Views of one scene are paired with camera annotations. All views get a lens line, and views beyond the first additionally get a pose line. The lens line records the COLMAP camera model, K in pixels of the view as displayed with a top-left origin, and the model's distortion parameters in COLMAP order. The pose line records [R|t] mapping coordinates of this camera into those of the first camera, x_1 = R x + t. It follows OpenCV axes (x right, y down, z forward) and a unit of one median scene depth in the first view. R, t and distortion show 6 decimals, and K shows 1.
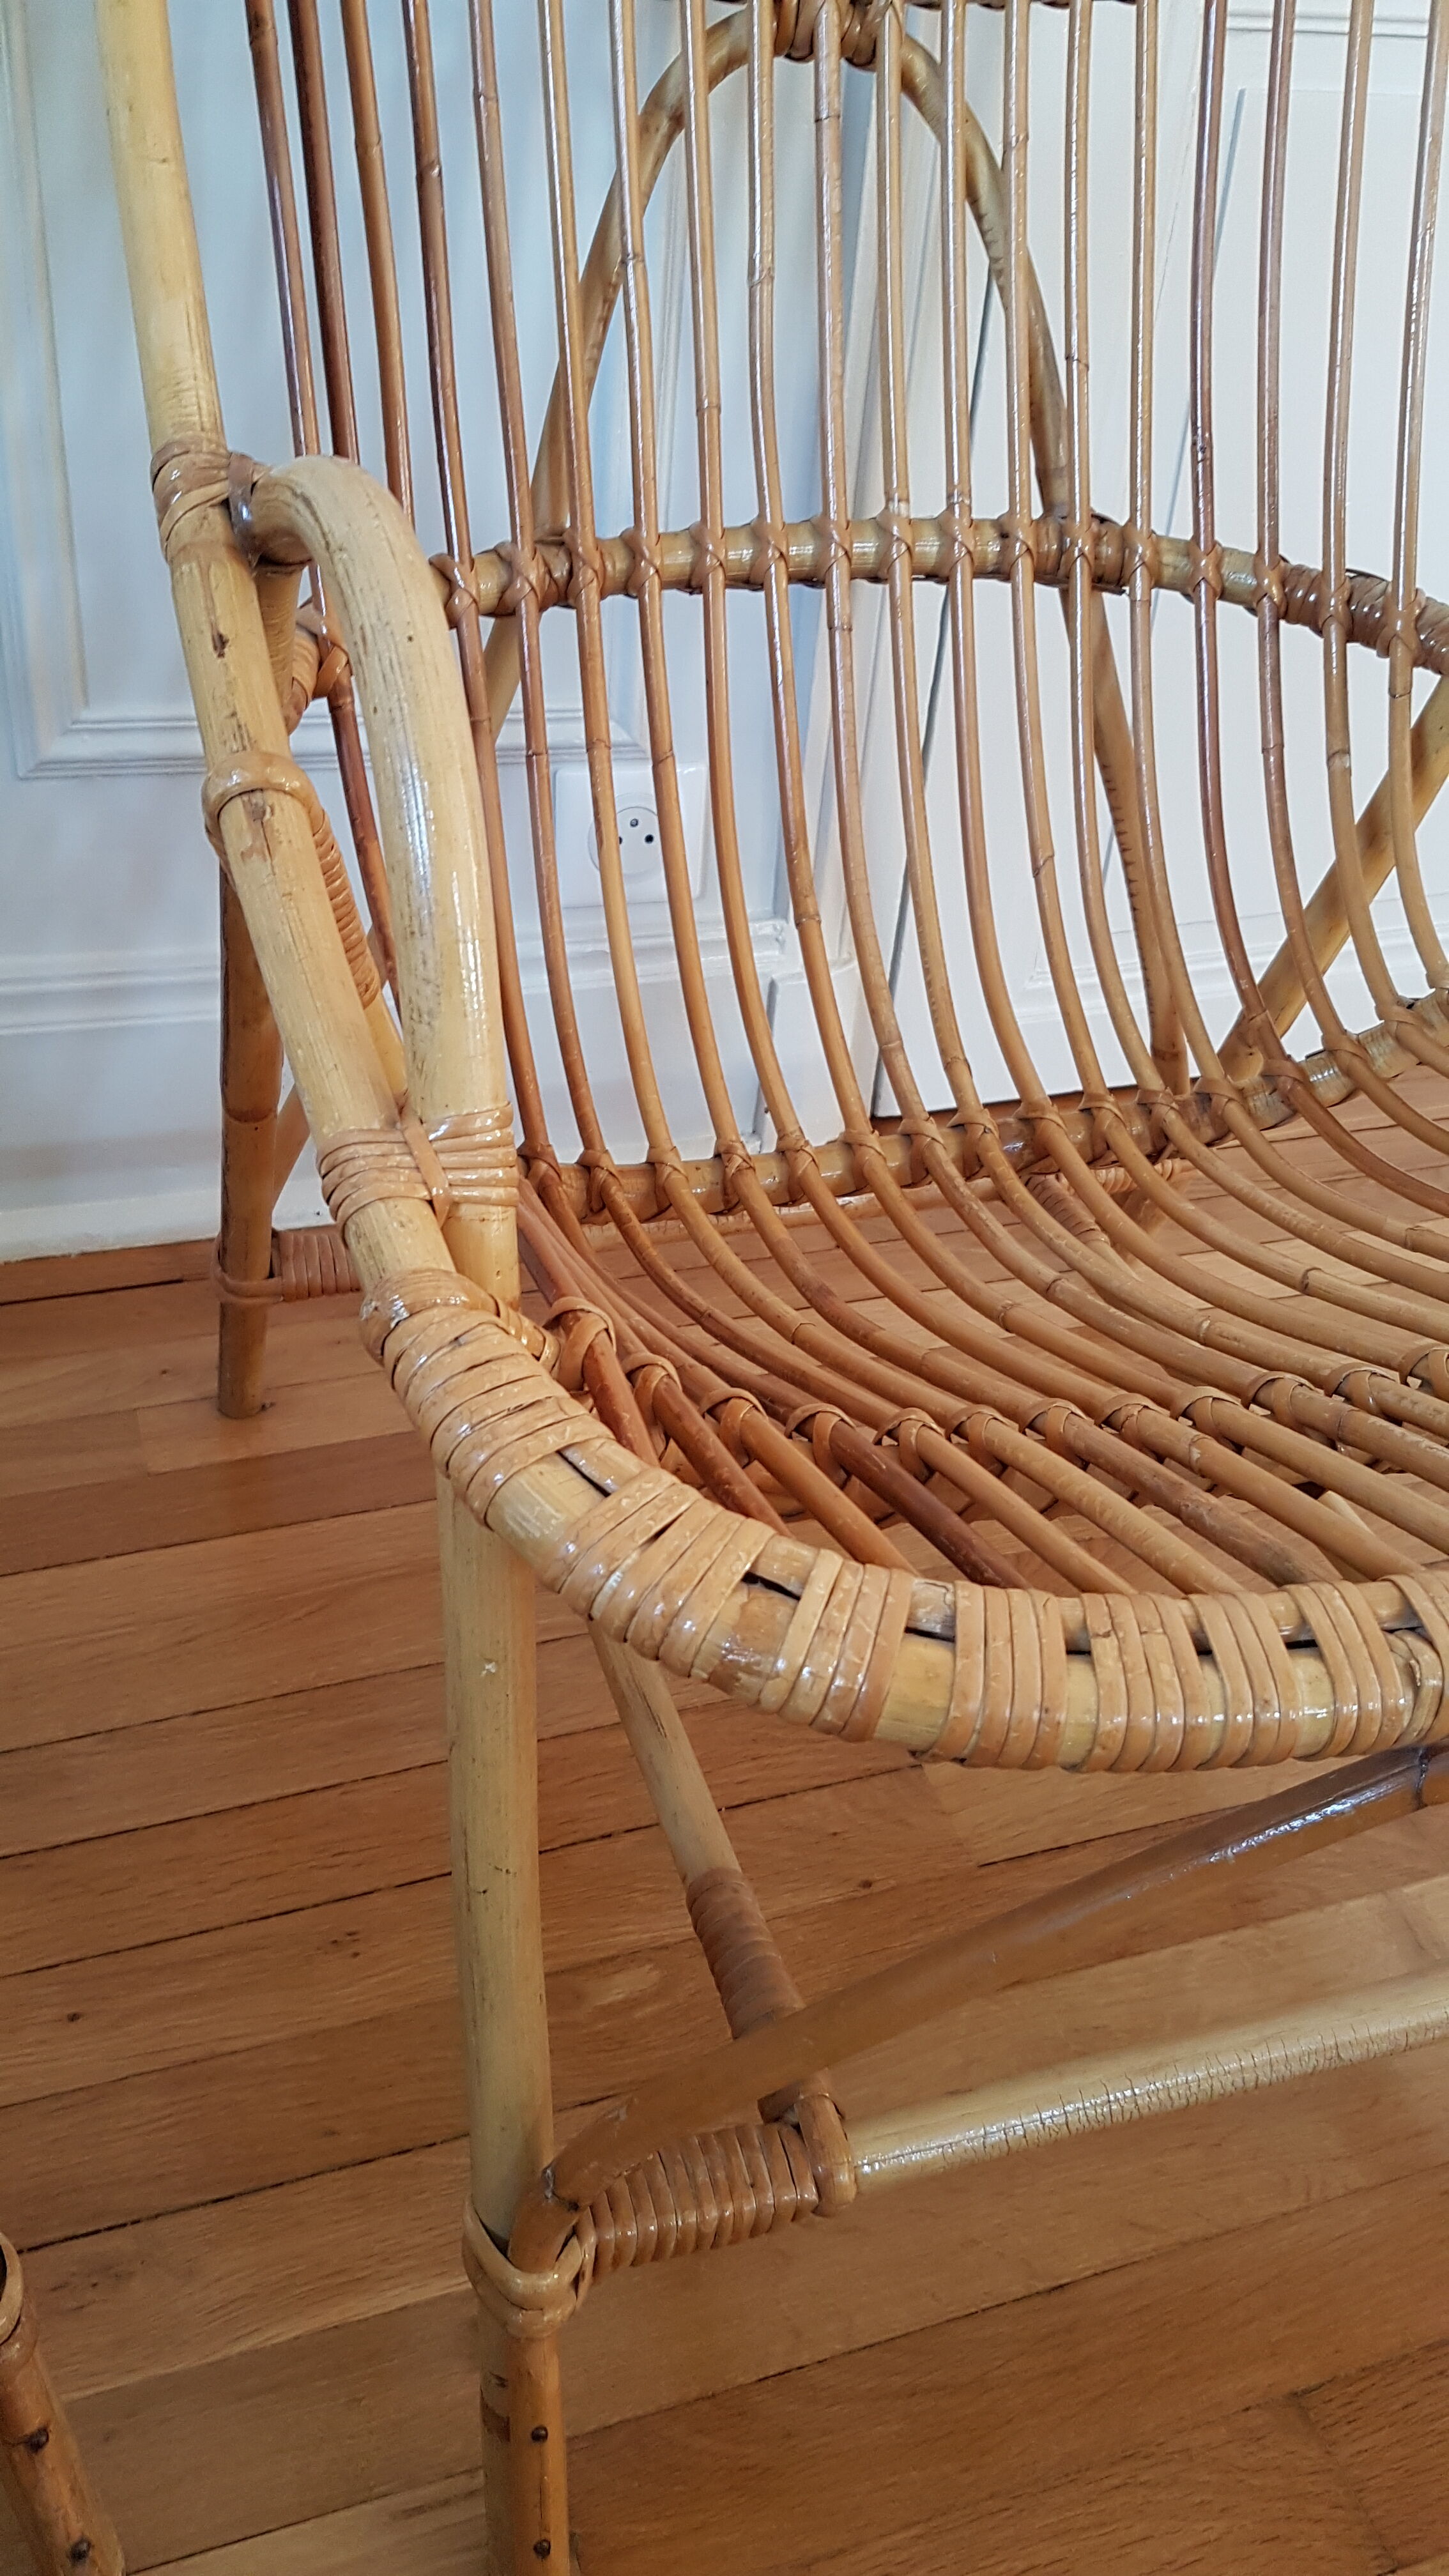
lens RADIAL K [[2043.8, 0, 754.7], [0, 2043.8, 1240.1], [0, 0, 1]] dist [0.009157, -0.021637]
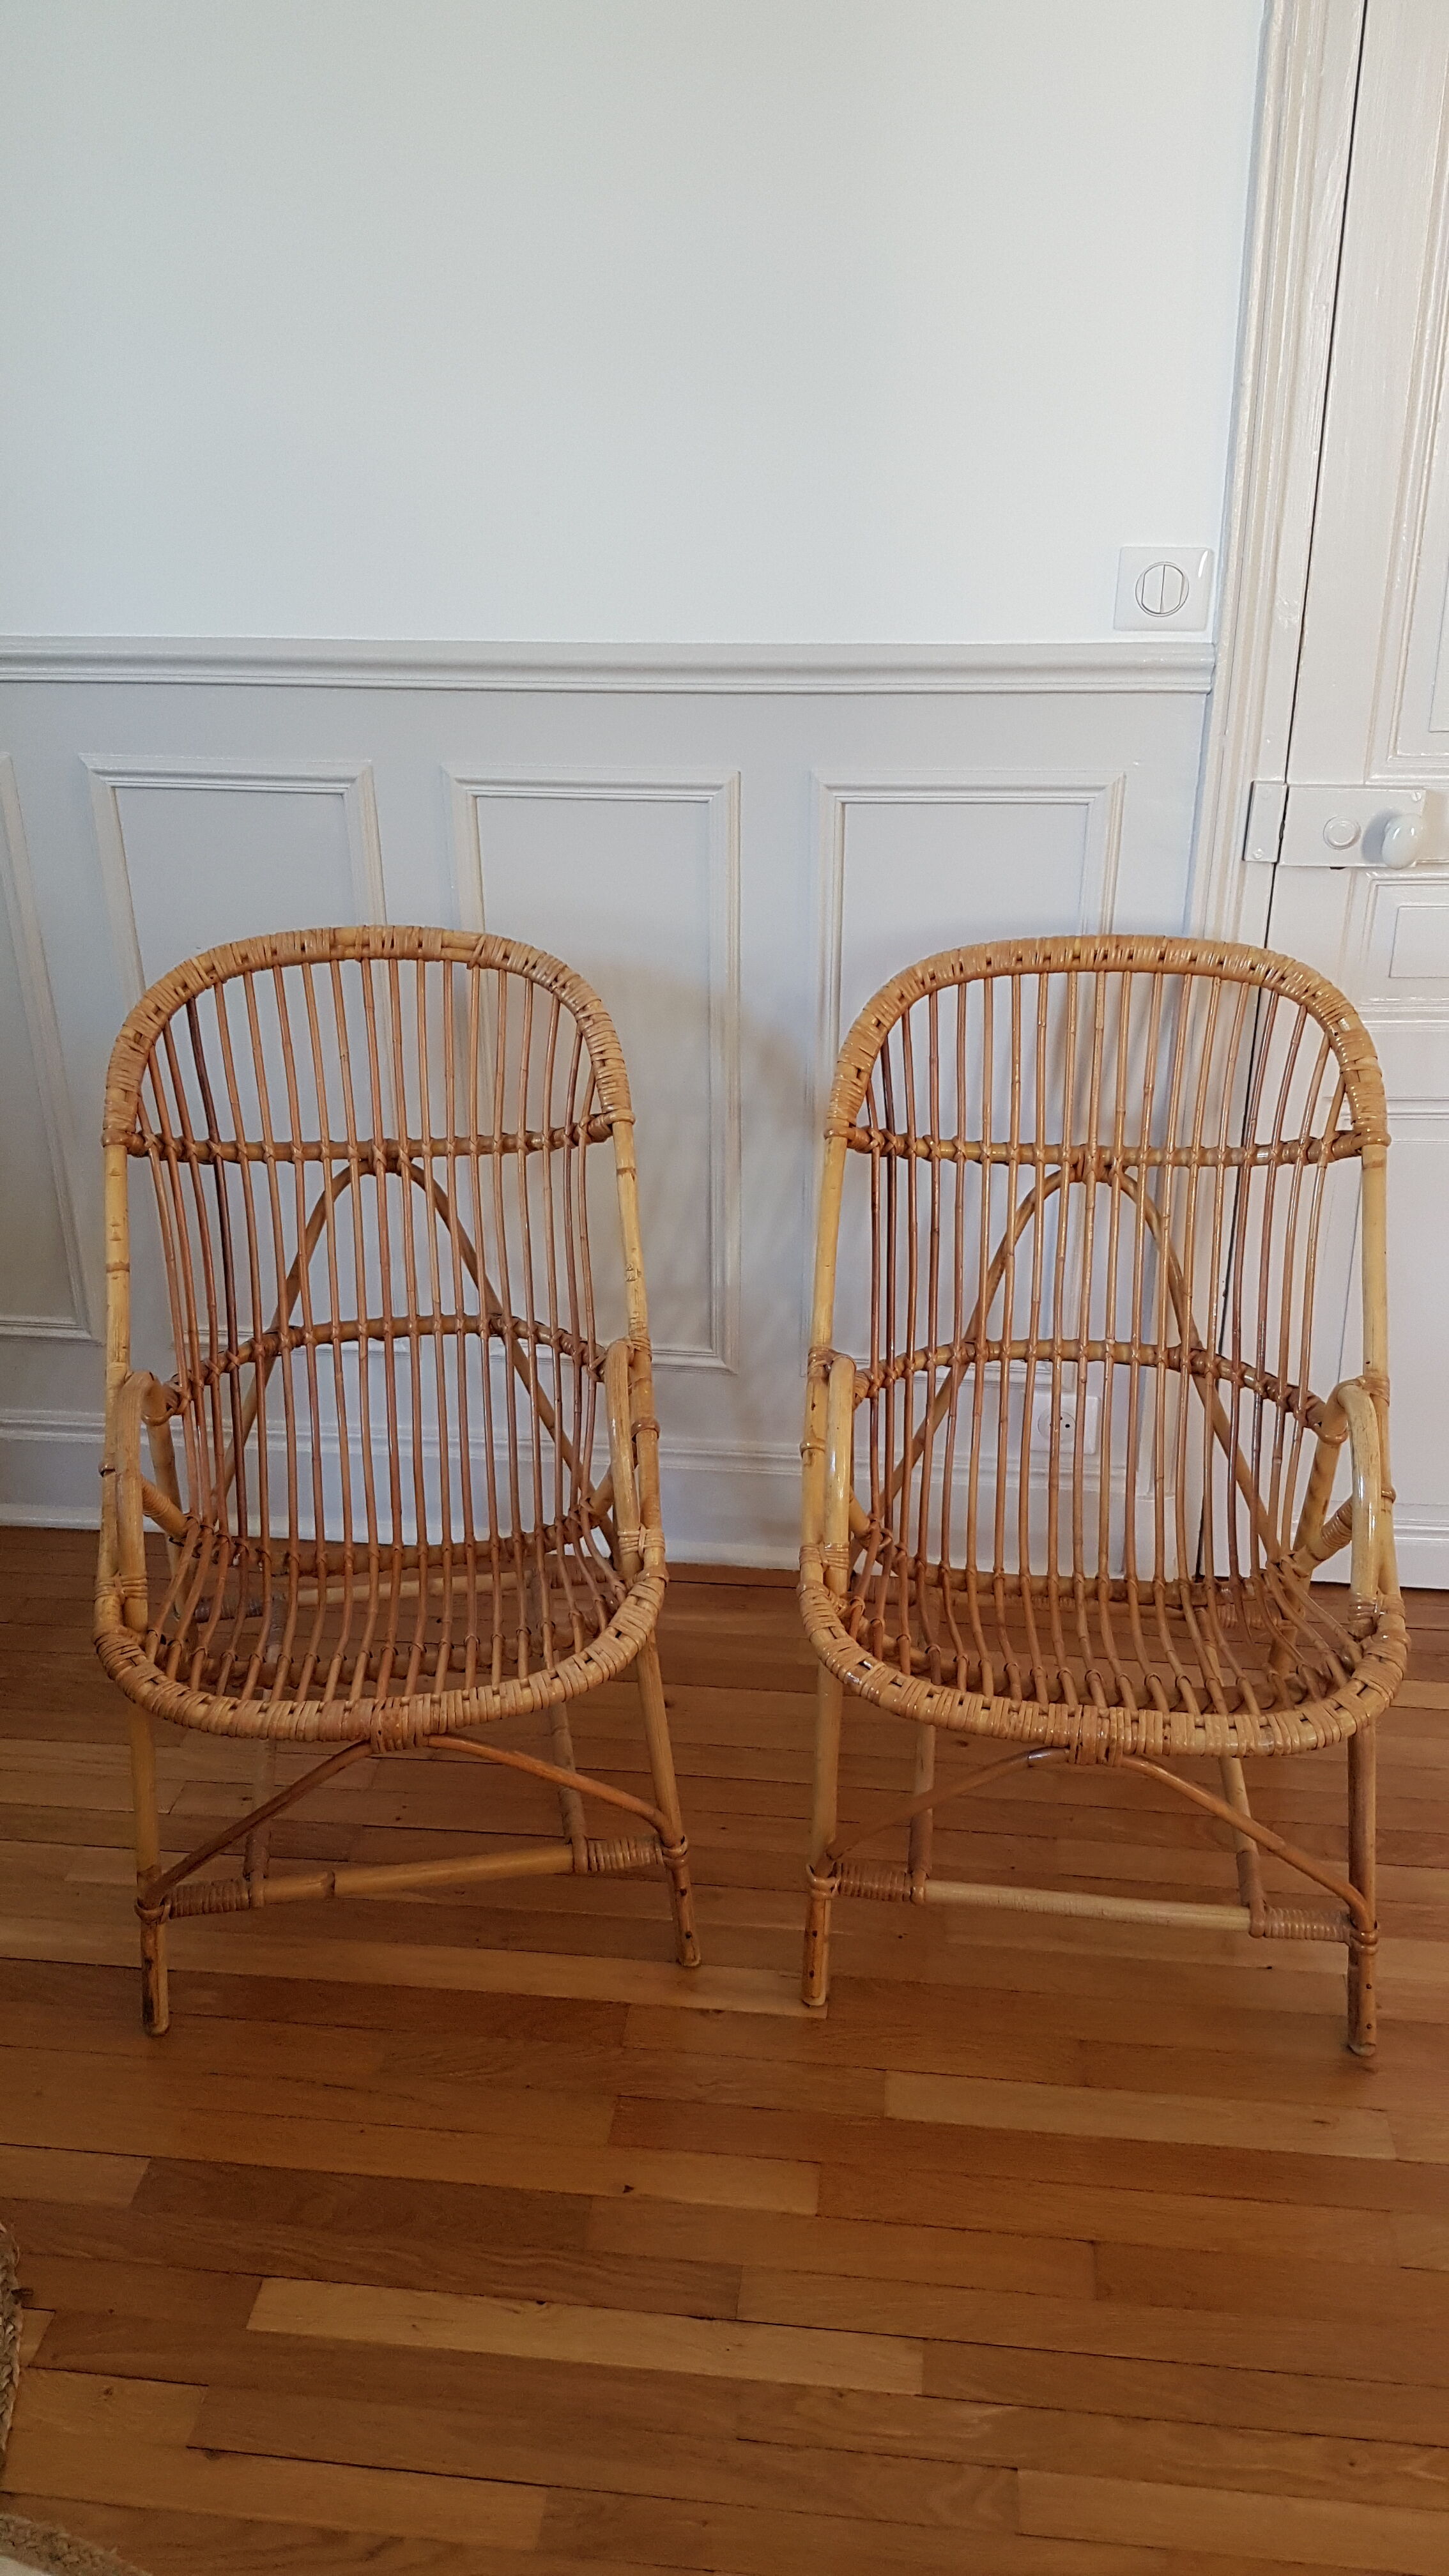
lens RADIAL K [[1995.3, 0, 729.6], [0, 1995.3, 1292.2], [0, 0, 1]] dist [0.168263, -0.251907]
pose [[0.894960, 0.102008, -0.434328, 0.869324], [-0.170179, 0.977959, -0.120978, -0.024359], [0.412414, 0.182184, 0.892594, -1.752993]]
